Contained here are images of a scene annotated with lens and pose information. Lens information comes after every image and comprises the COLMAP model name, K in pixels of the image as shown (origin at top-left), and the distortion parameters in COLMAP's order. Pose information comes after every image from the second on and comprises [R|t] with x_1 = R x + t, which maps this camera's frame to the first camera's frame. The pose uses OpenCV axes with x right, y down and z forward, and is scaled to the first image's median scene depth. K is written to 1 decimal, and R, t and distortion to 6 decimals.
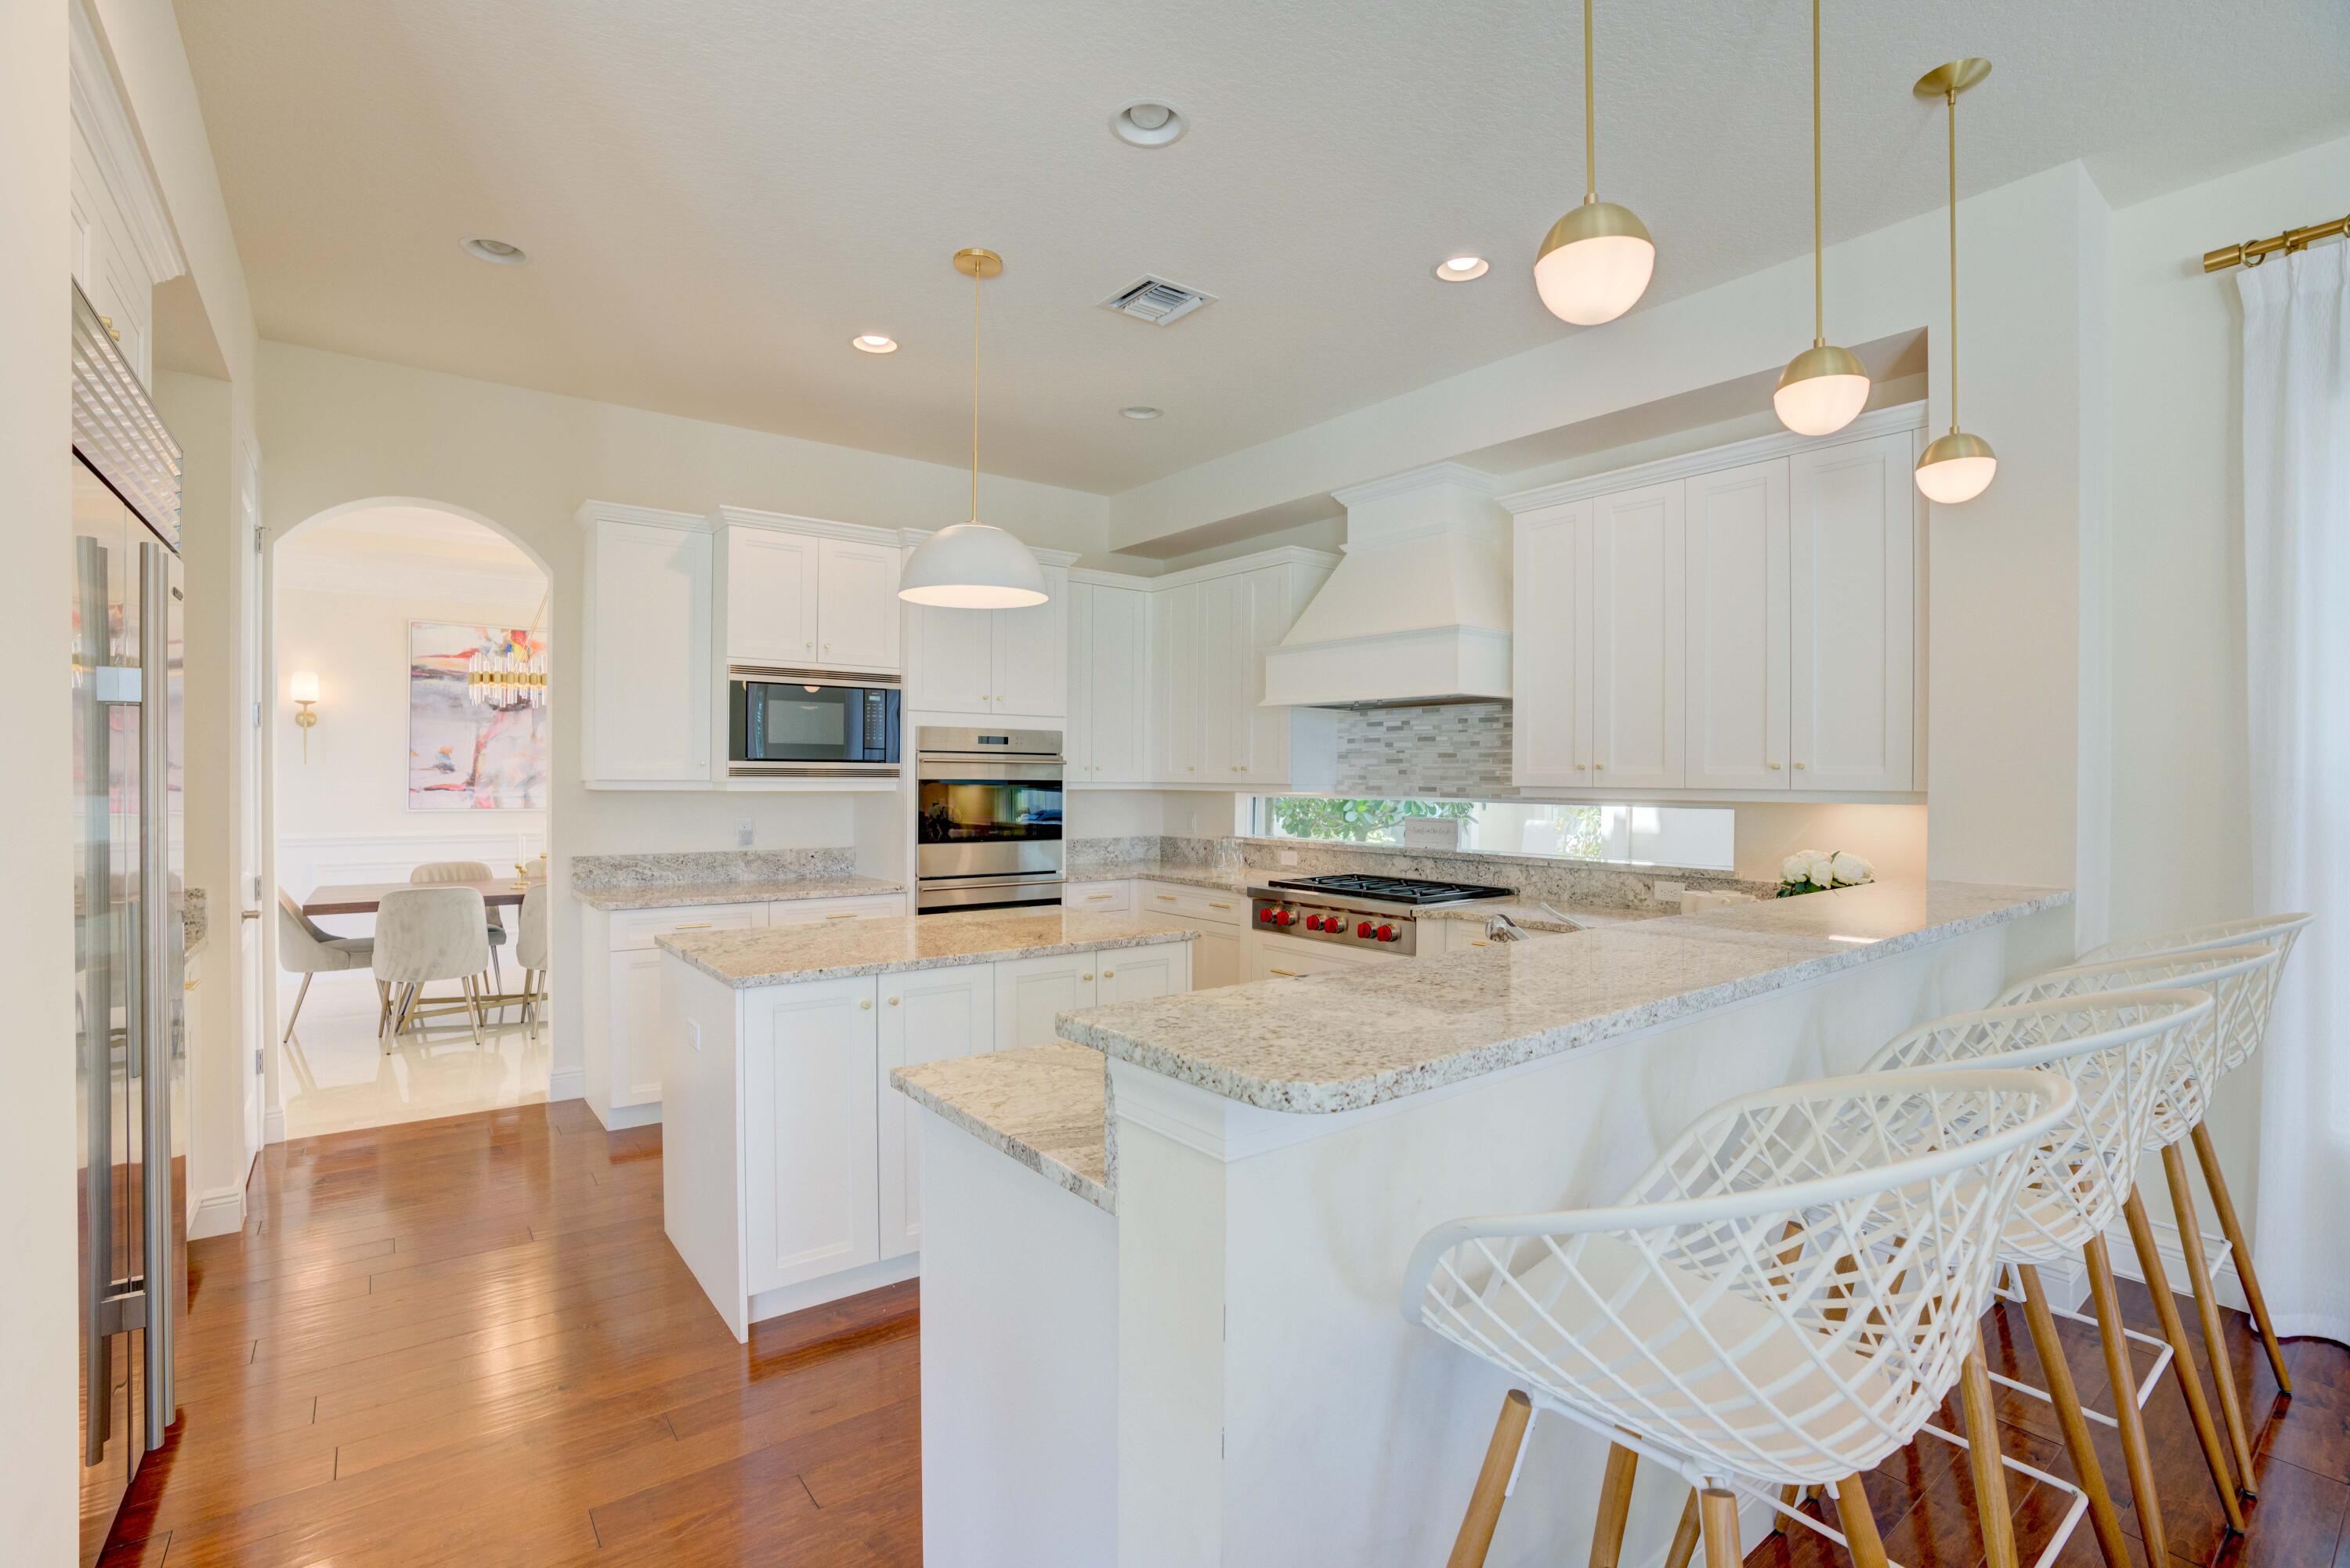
lens RADIAL K [[1088.6, 0, 1170.1], [0, 1088.6, 784.5], [0, 0, 1]] dist [-0.074812, 0.030736]
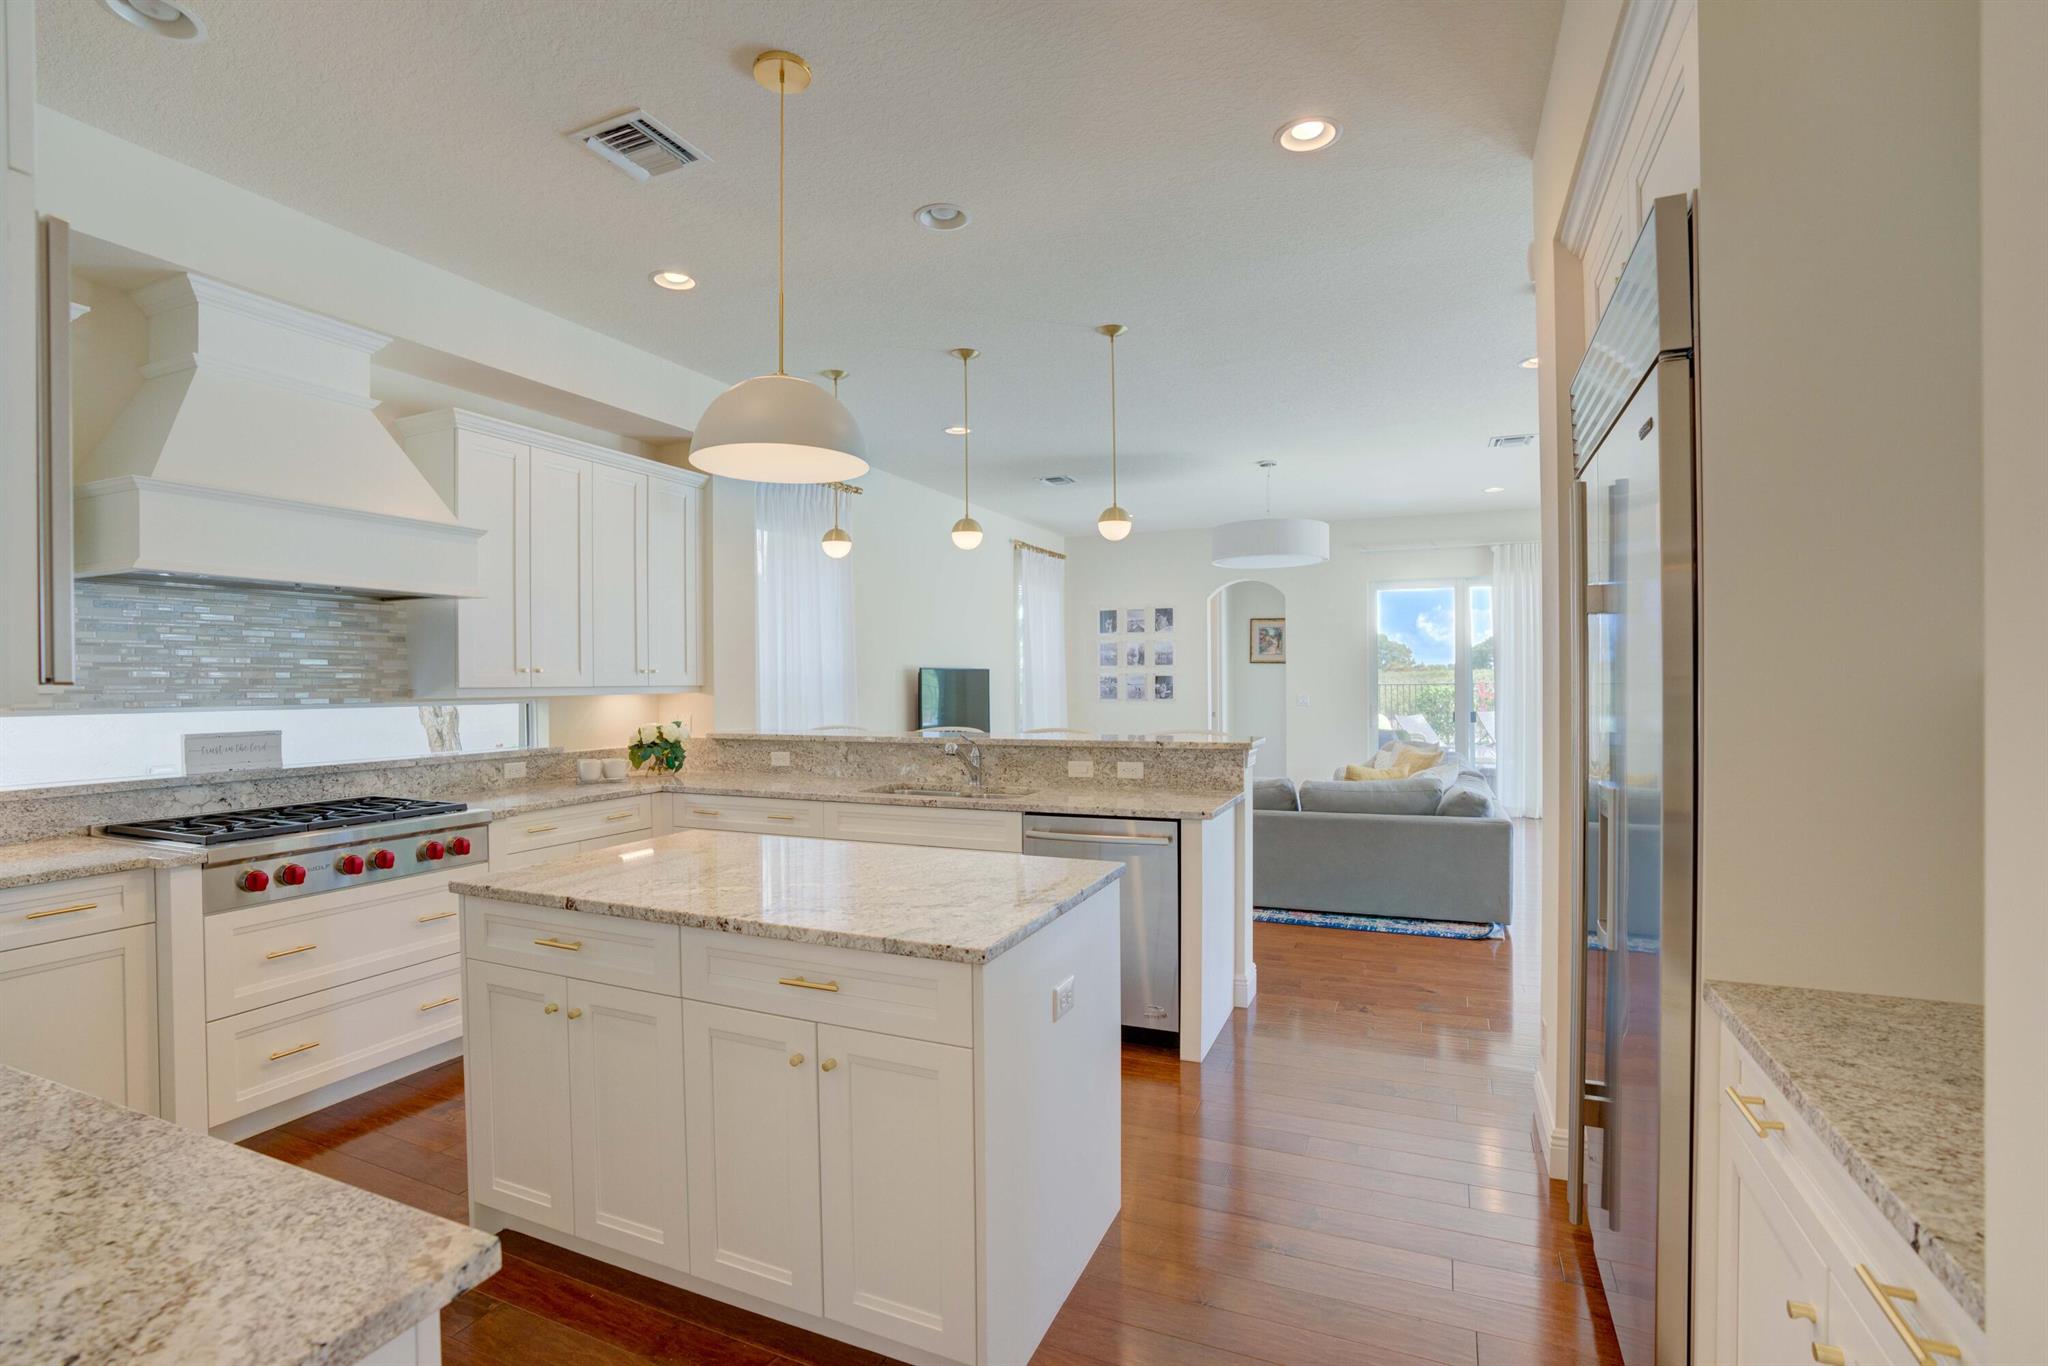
lens RADIAL K [[936.2, 0, 1024.0], [0, 936.2, 683.0], [0, 0, 1]] dist [-0.046617, 0.000790]
pose [[-0.483250, -0.006078, 0.875461, -0.626144], [0.008676, 0.999894, 0.011731, -0.007982], [-0.875439, 0.013264, -0.483146, 0.819127]]
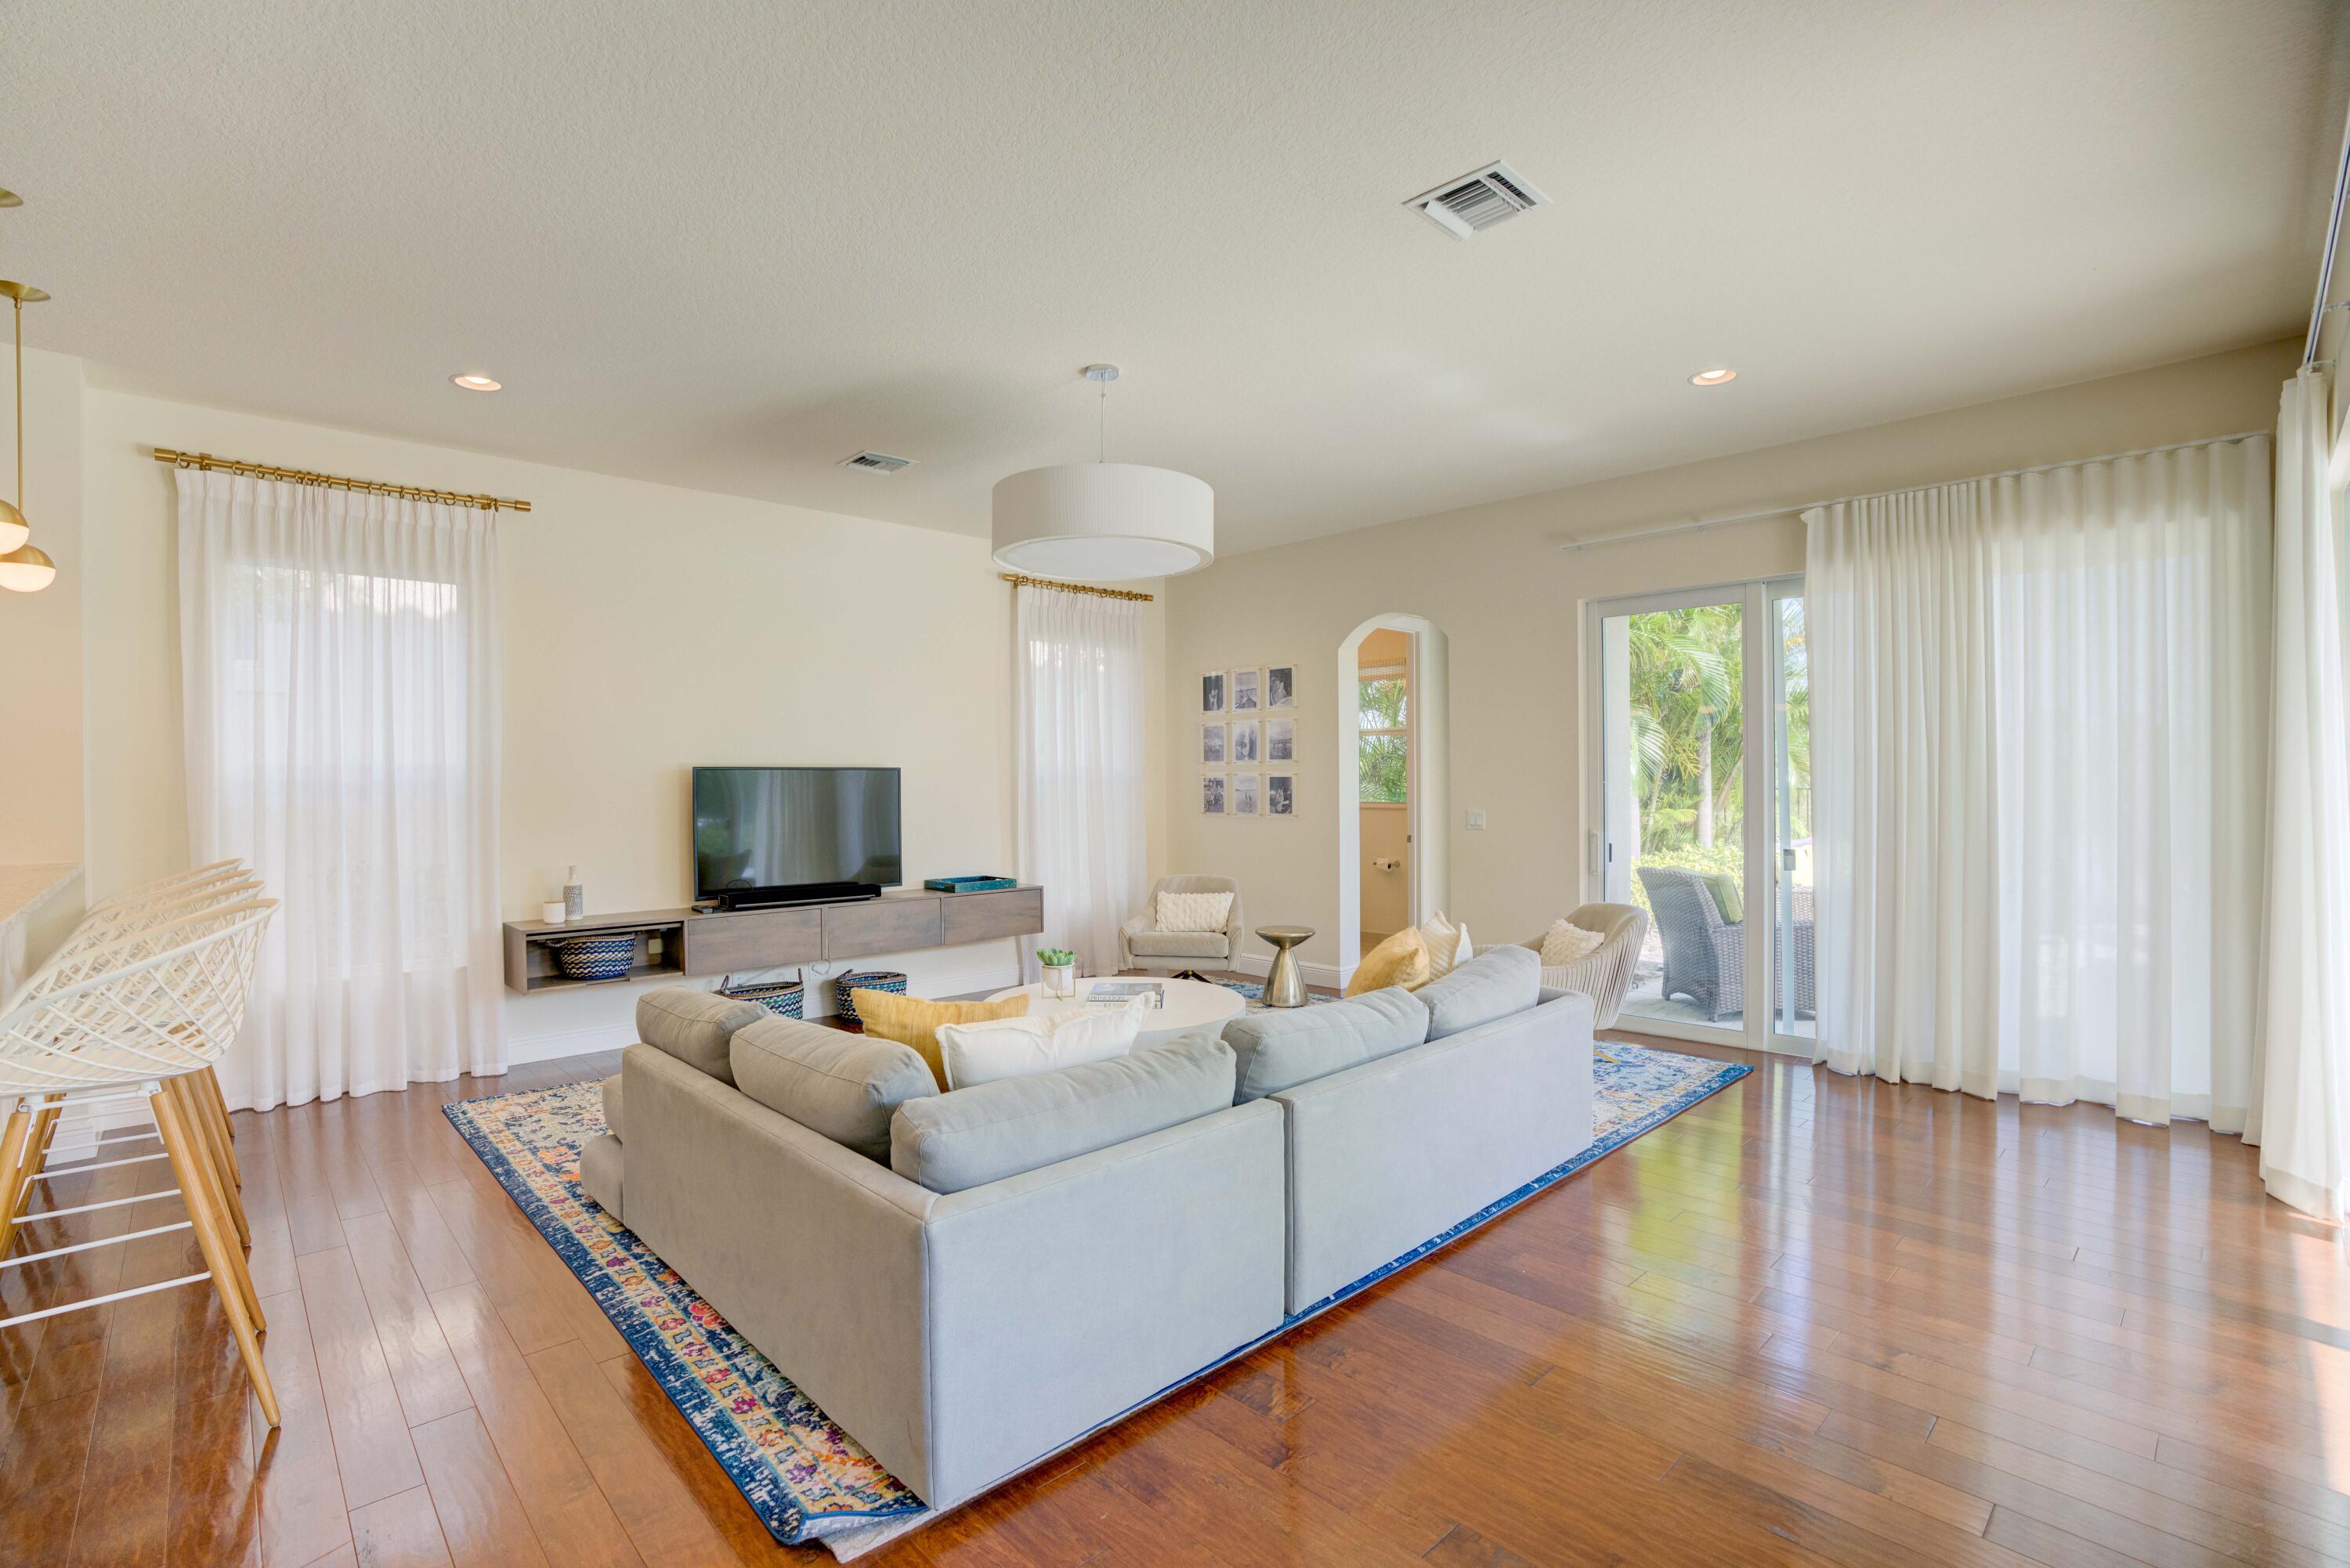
lens RADIAL K [[1062.0, 0, 1165.5], [0, 1062.0, 787.1], [0, 0, 1]] dist [-0.071105, 0.044832]
pose [[-0.104607, -0.009933, 0.994464, -0.395685], [0.012766, 0.999854, 0.011330, -0.001203], [-0.994432, 0.013881, -0.104465, -0.184735]]
